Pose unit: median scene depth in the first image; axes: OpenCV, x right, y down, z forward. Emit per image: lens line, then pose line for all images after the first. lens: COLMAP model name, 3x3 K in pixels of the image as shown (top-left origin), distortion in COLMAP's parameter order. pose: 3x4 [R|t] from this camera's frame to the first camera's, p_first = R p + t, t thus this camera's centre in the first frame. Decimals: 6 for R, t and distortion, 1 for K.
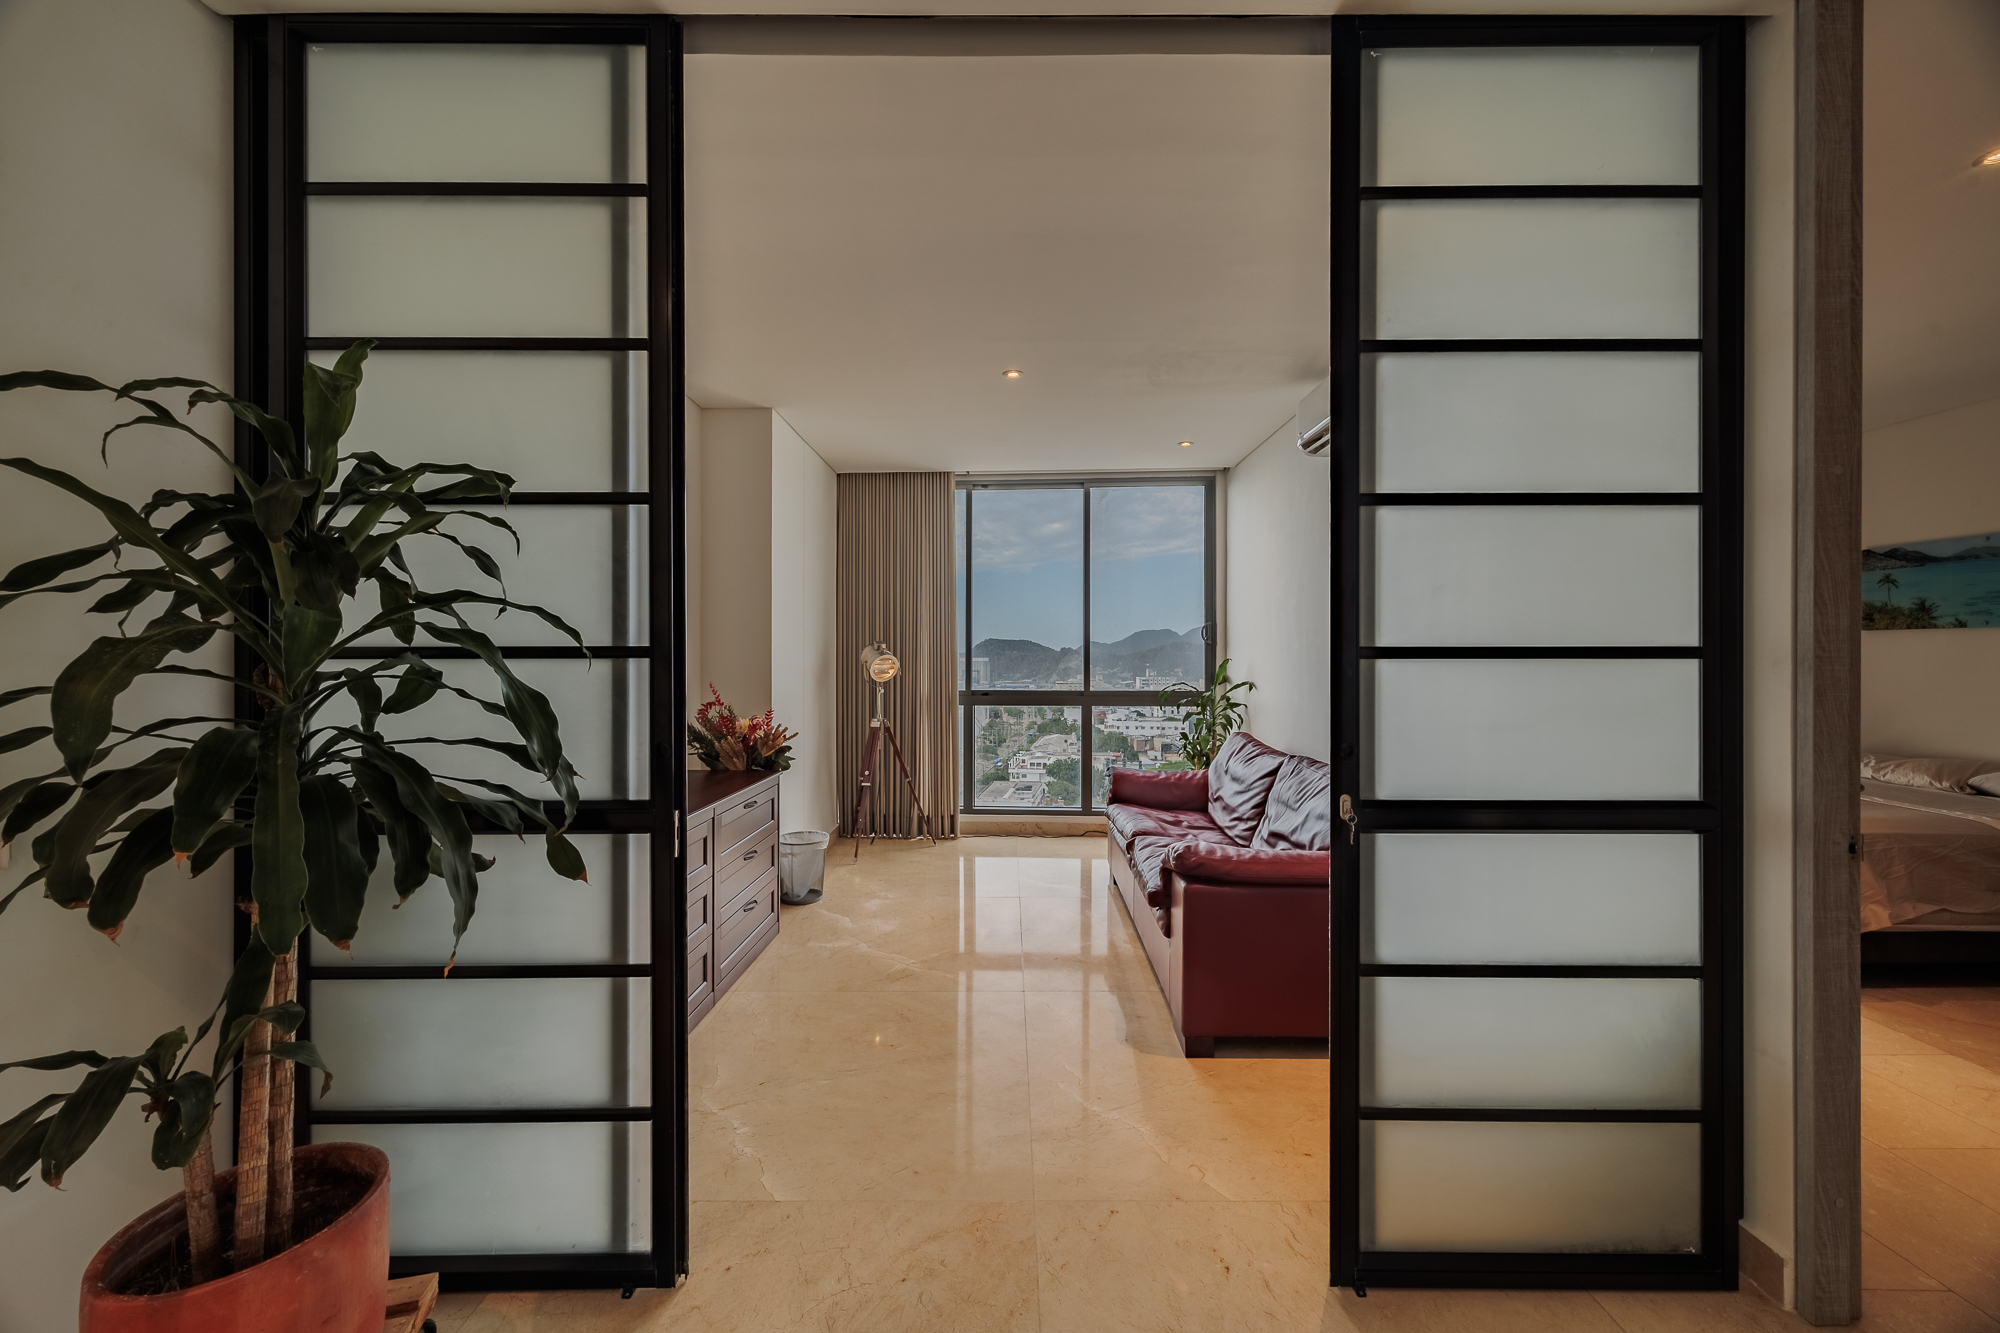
lens RADIAL K [[752.1, 0, 1009.9], [0, 752.1, 658.0], [0, 0, 1]] dist [0.000584, 0.000235]
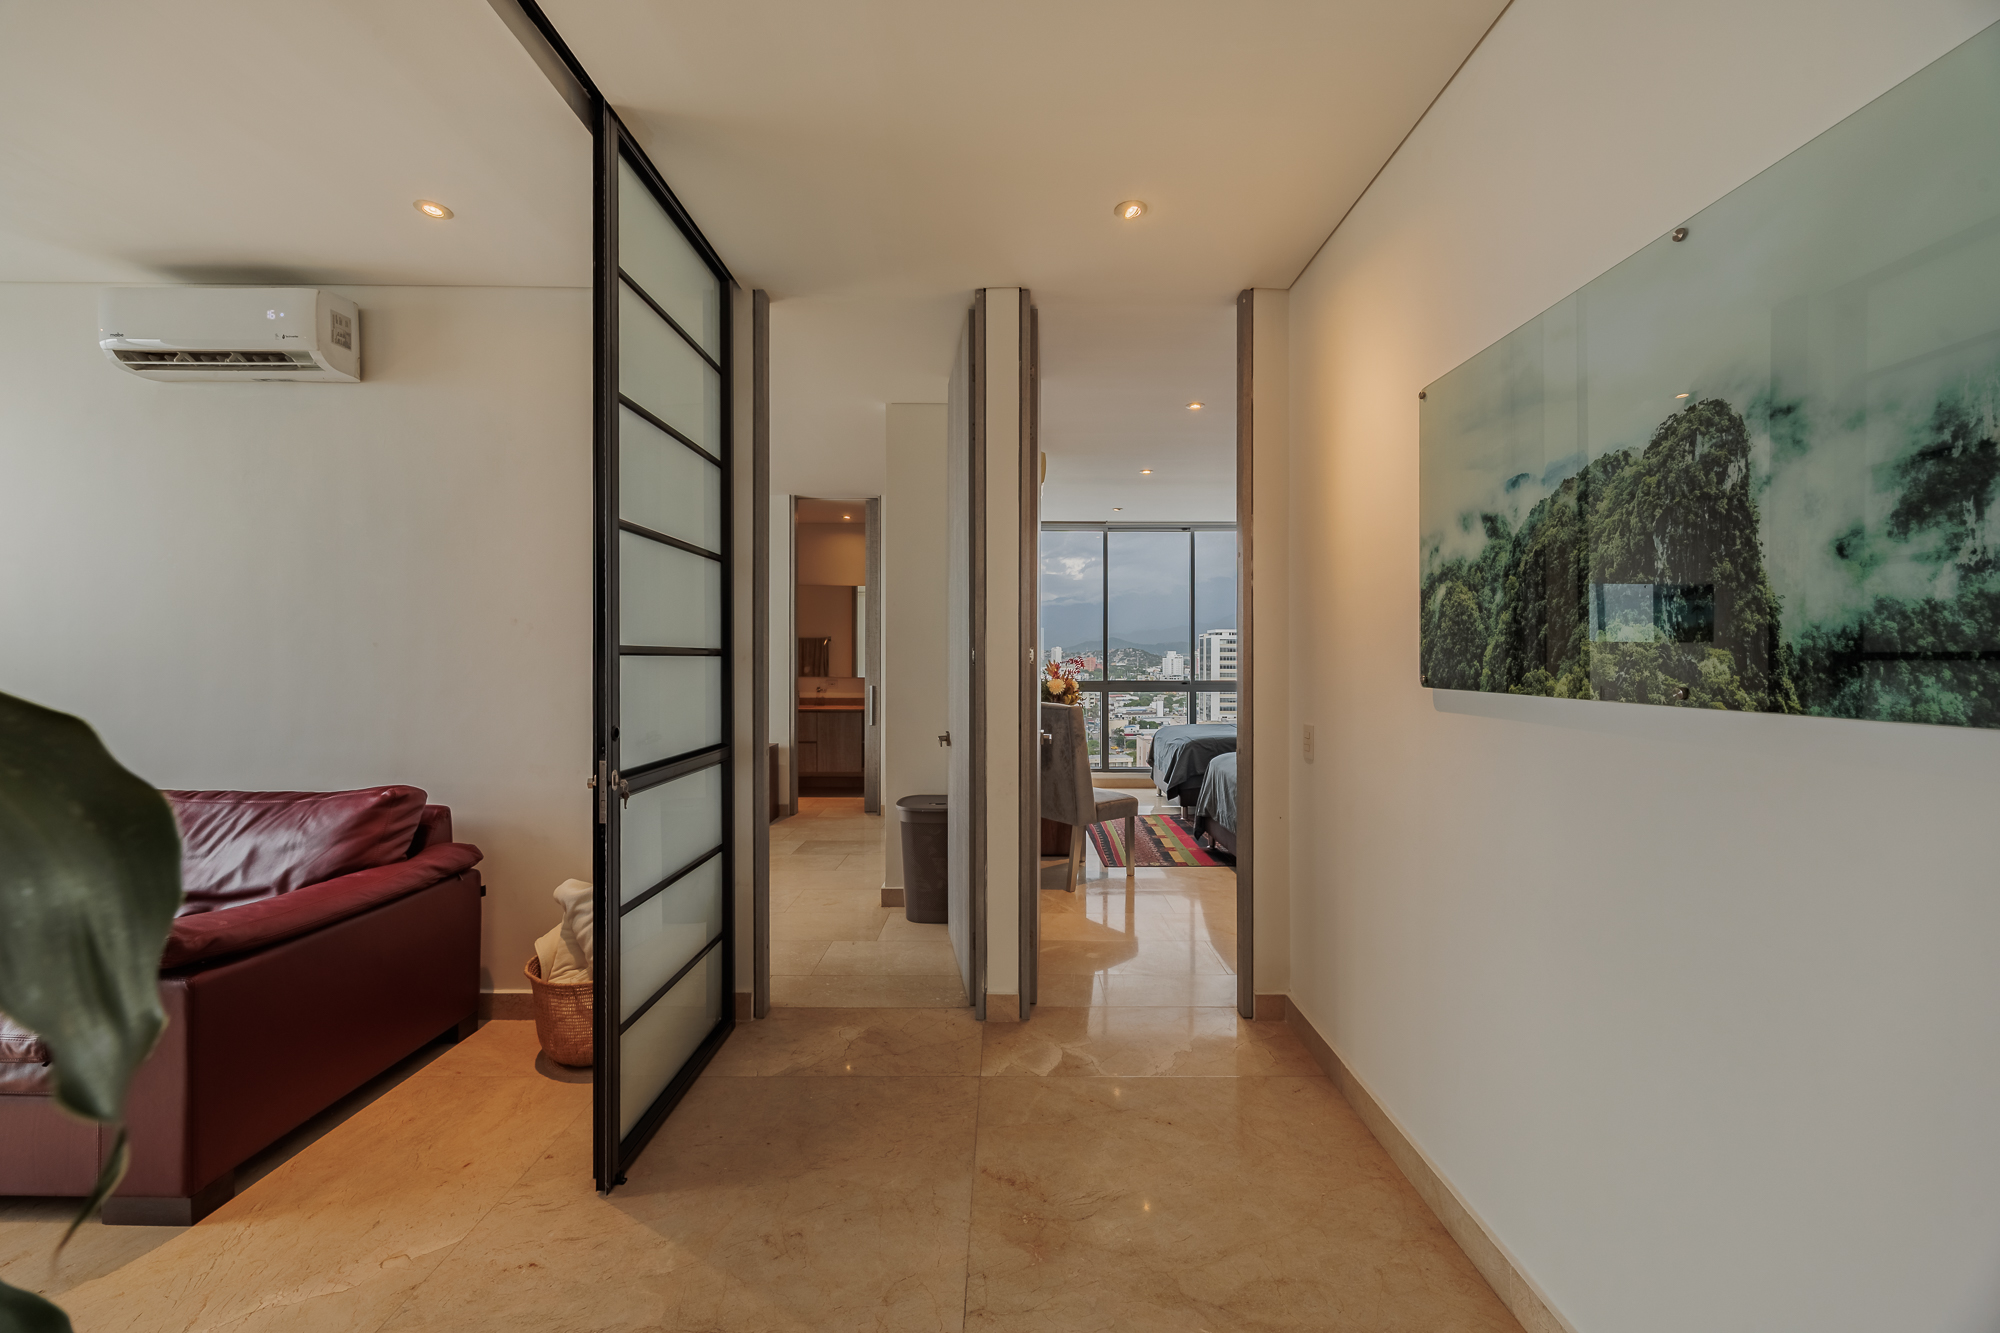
lens RADIAL K [[748.8, 0, 1008.8], [0, 748.8, 665.3], [0, 0, 1]] dist [0.002072, -0.000018]
pose [[-0.005057, -0.006125, 0.999968, -0.316433], [-0.001983, 0.999979, 0.006115, 0.003651], [-0.999985, -0.001953, -0.005069, 0.167578]]
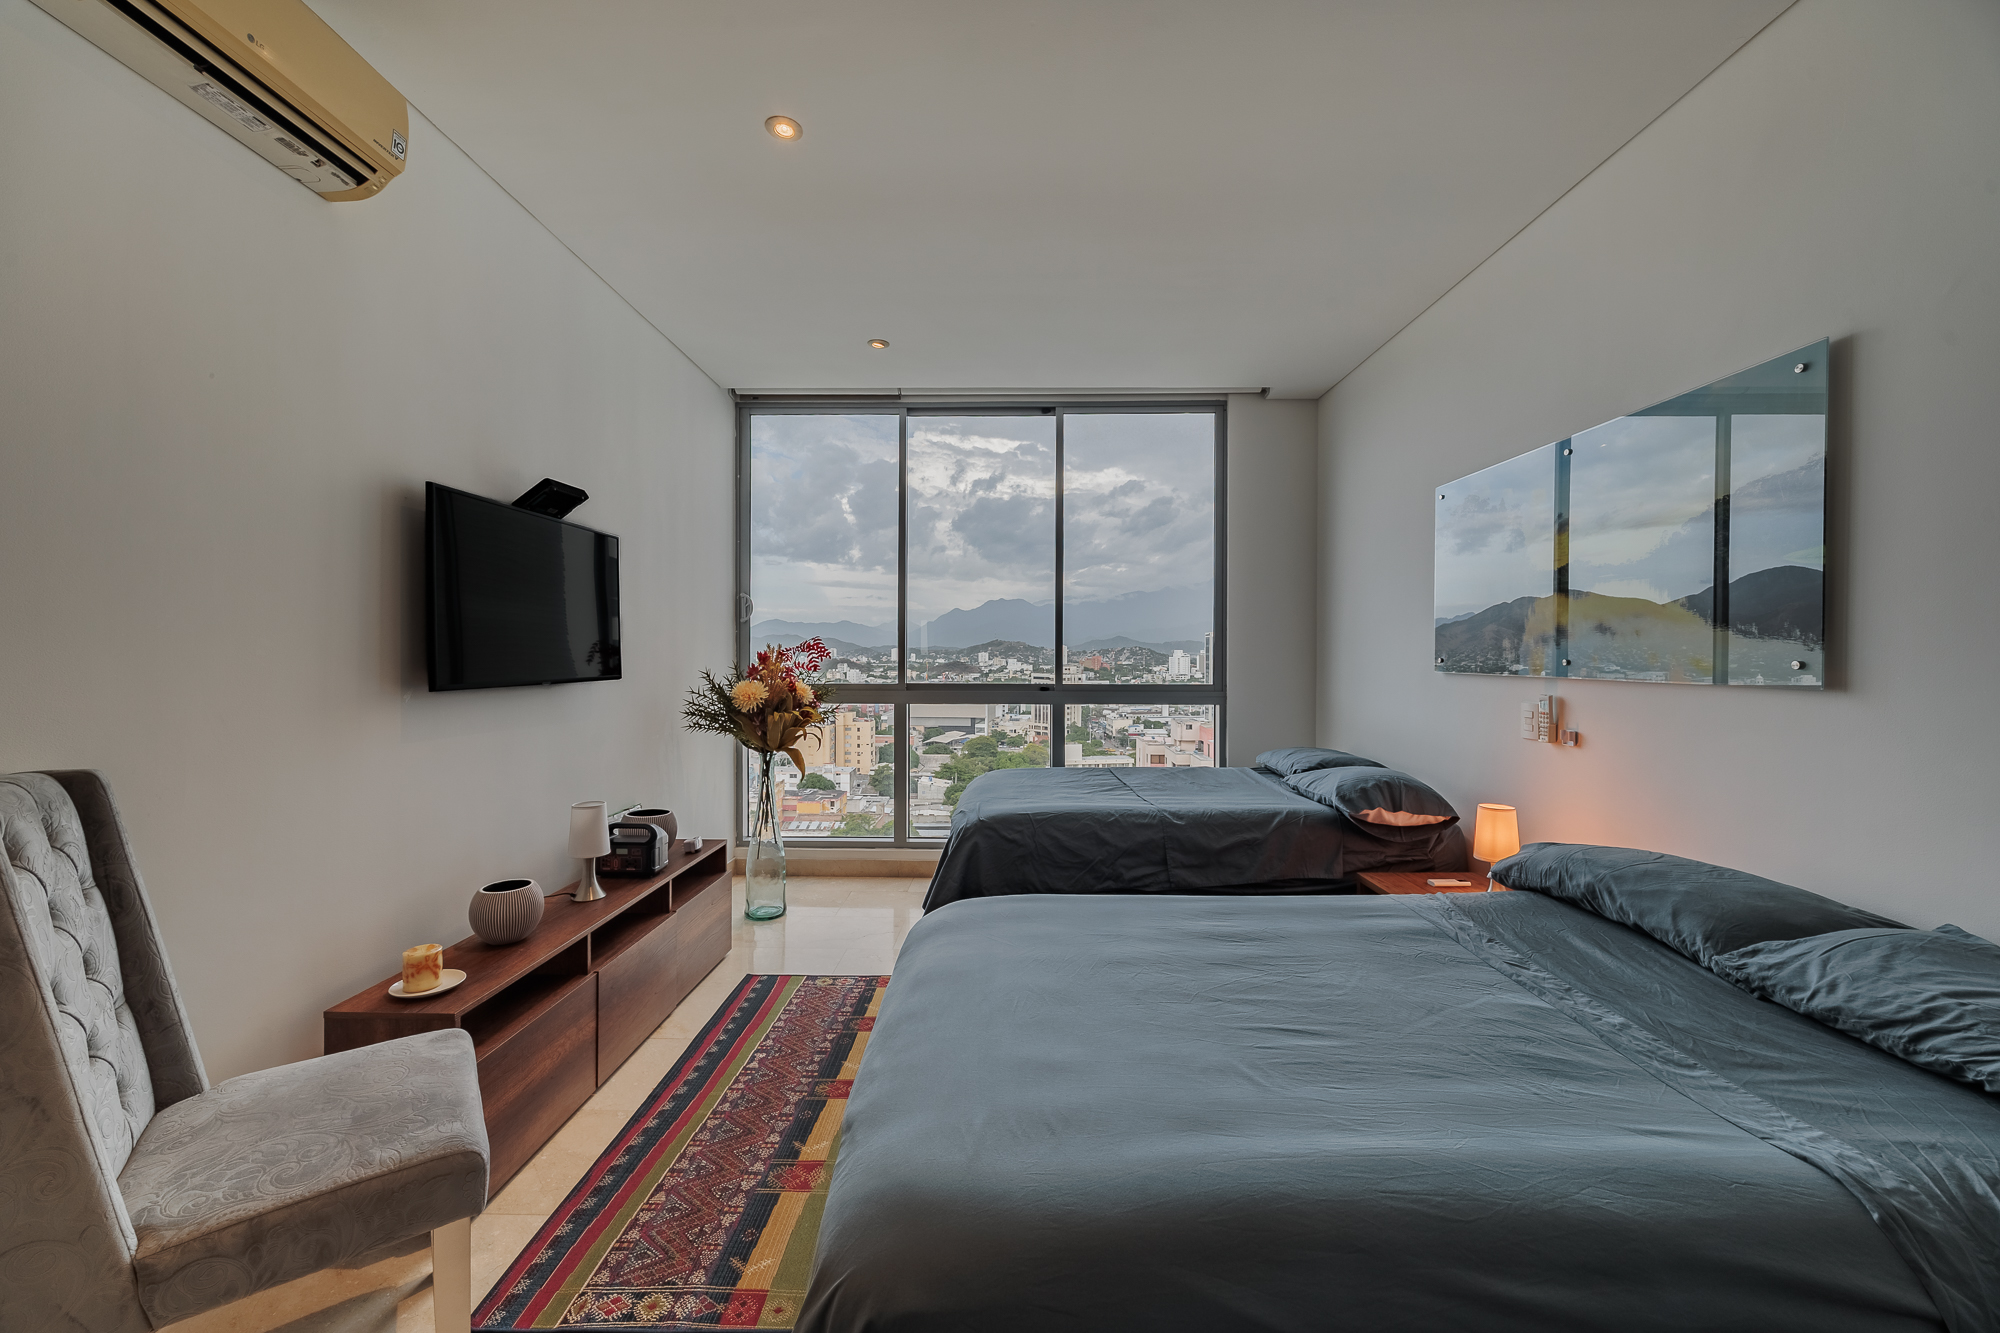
lens RADIAL K [[758.3, 0, 1001.9], [0, 758.3, 652.7], [0, 0, 1]] dist [0.000671, 0.000266]
pose [[0.008428, 0.007247, 0.999938, 0.617561], [-0.009448, 0.999930, -0.007168, 0.017972], [-0.999920, -0.009387, 0.008496, -0.289804]]
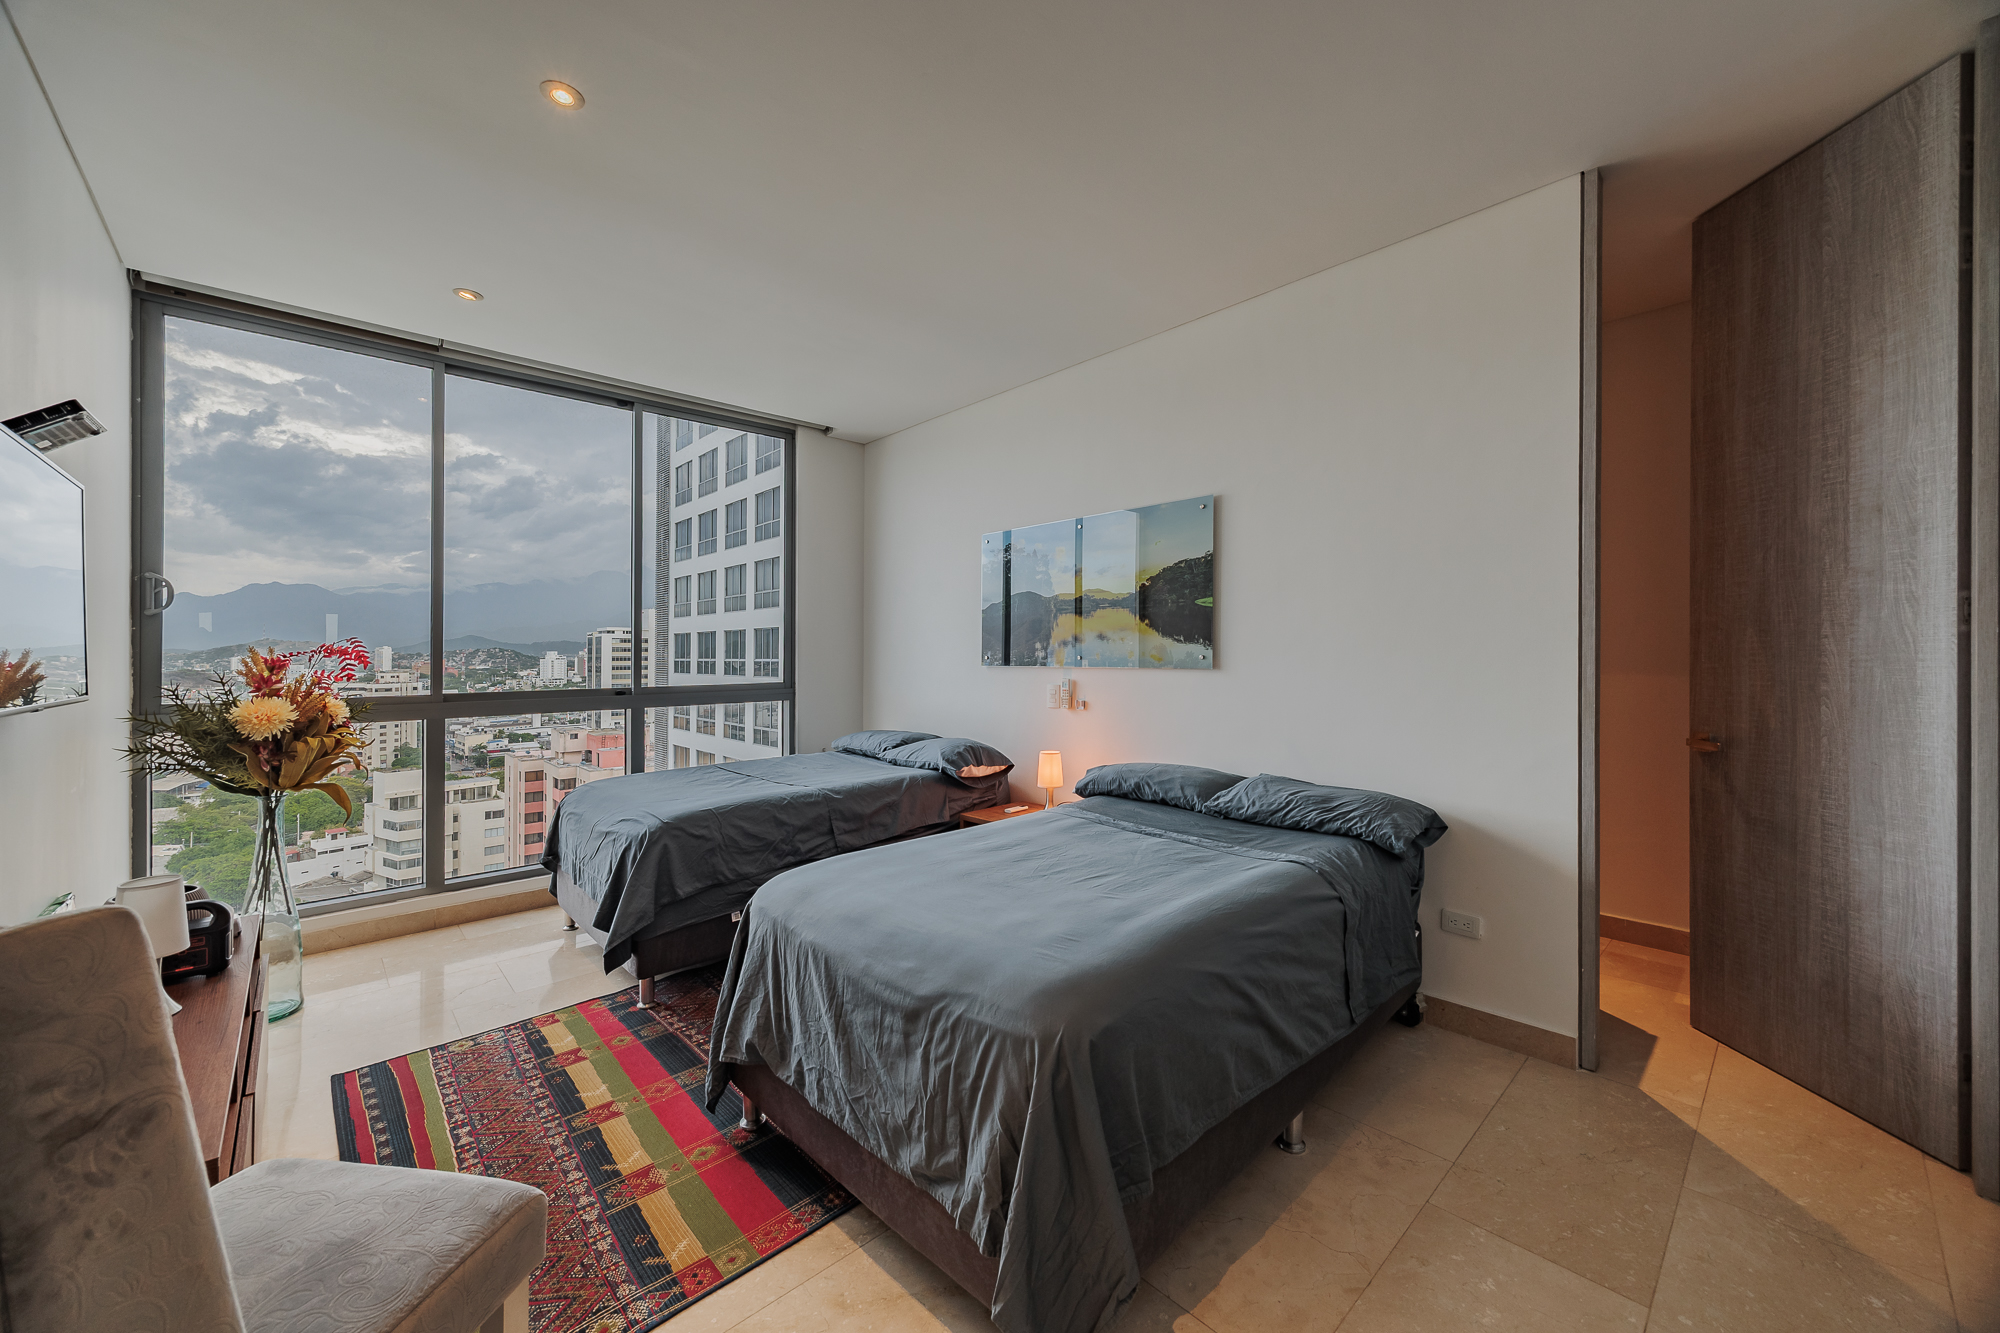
lens RADIAL K [[752.2, 0, 1000.9], [0, 752.2, 652.1], [0, 0, 1]] dist [-0.001617, 0.000092]
pose [[-0.687141, 0.011601, 0.726431, 0.594690], [0.006562, 0.999931, -0.009762, 0.018897], [-0.726494, -0.001941, -0.687170, 0.018694]]
